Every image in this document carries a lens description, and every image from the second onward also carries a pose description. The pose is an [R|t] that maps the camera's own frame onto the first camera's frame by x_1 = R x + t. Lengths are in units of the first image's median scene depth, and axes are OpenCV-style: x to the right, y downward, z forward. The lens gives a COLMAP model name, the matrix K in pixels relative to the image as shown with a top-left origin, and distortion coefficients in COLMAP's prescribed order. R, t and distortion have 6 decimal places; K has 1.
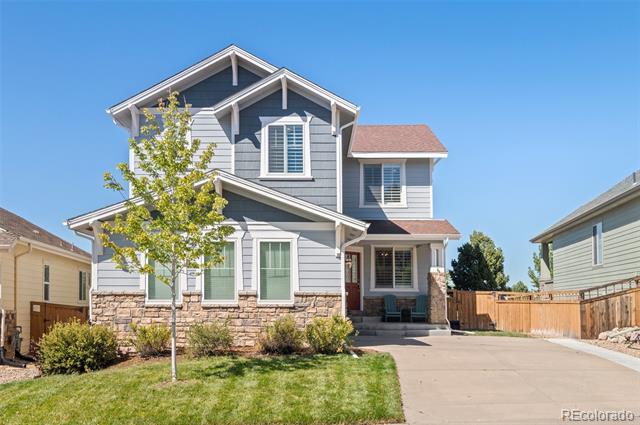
lens RADIAL K [[617.5, 0, 320.0], [0, 617.5, 212.5], [0, 0, 1]] dist [0.004709, 0.002078]
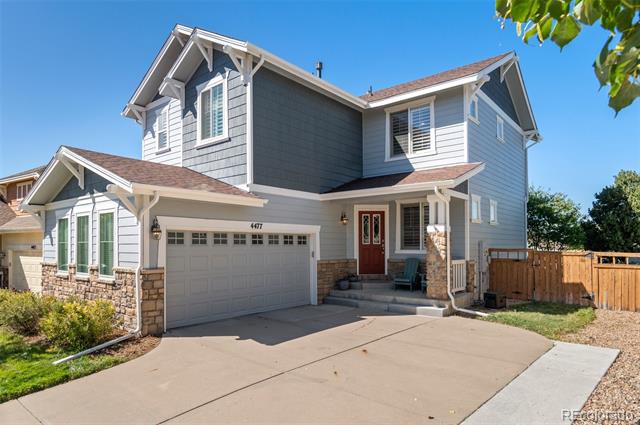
lens RADIAL K [[392.7, 0, 320.0], [0, 392.7, 212.5], [0, 0, 1]] dist [0.000325, -0.000593]
pose [[0.767970, -0.059311, -0.637734, 0.391123], [0.100337, 0.994550, 0.028332, 0.044481], [0.632578, -0.085746, 0.769736, 0.533924]]
